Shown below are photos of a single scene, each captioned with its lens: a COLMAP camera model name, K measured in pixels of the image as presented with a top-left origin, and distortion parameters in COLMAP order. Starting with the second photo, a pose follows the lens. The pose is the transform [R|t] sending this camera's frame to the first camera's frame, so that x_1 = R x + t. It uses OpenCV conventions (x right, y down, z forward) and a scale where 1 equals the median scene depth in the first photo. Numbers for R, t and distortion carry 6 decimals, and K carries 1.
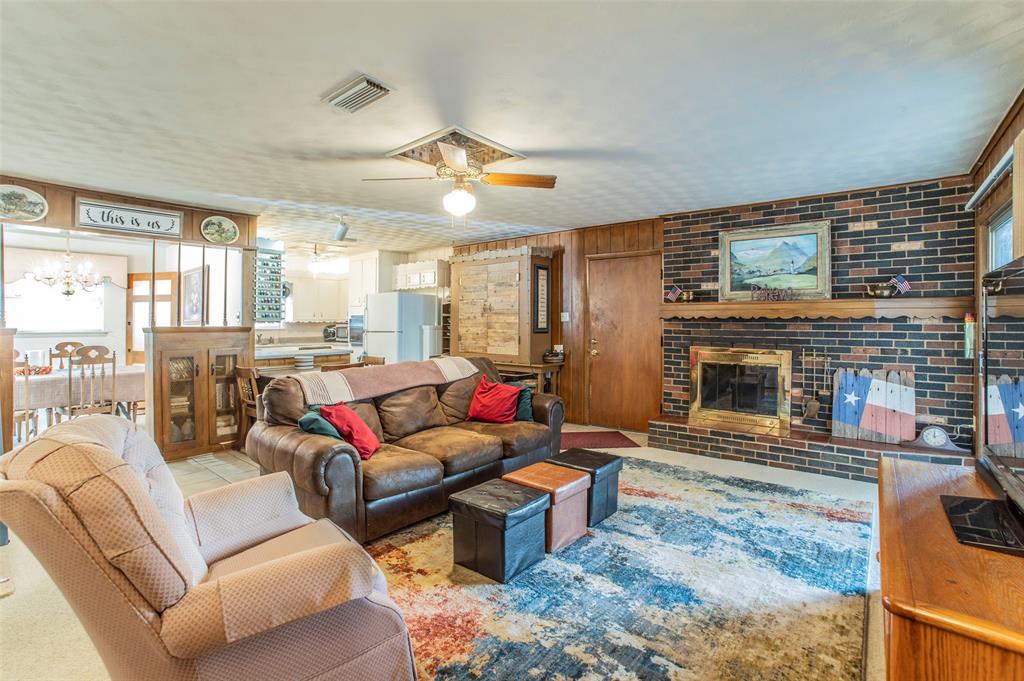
lens RADIAL K [[468.4, 0, 508.7], [0, 468.4, 321.9], [0, 0, 1]] dist [-0.031324, 0.001670]
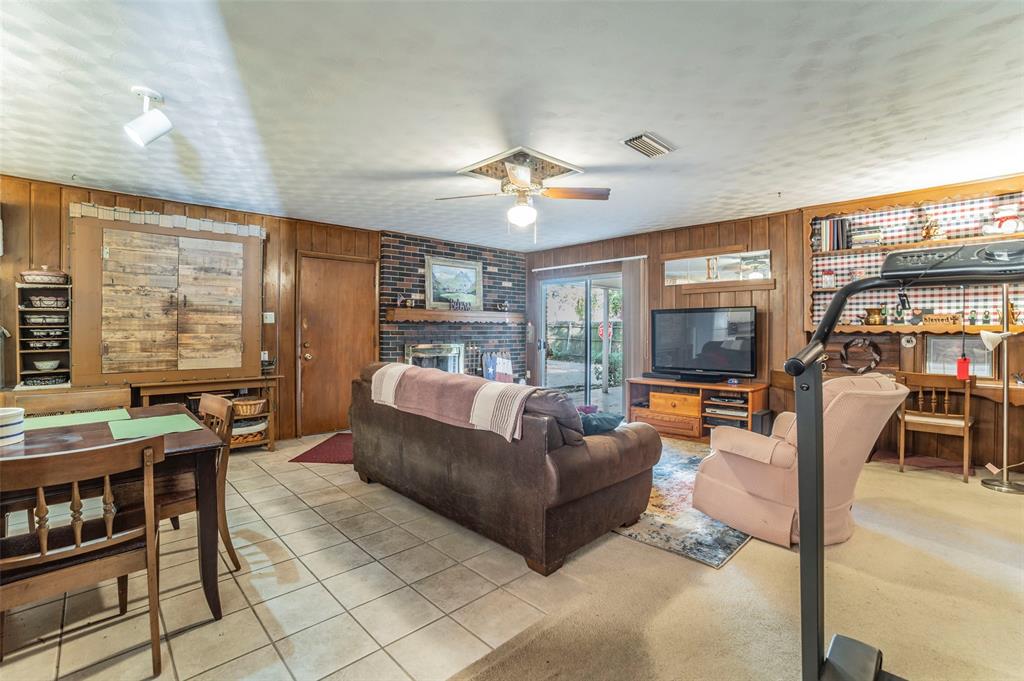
lens RADIAL K [[468.4, 0, 515.5], [0, 468.4, 333.8], [0, 0, 1]] dist [-0.031324, 0.001670]
pose [[0.155589, -0.013046, 0.987736, -0.808136], [-0.002272, 0.999905, 0.013565, 0.007680], [-0.987819, -0.004355, 0.155545, 0.546931]]
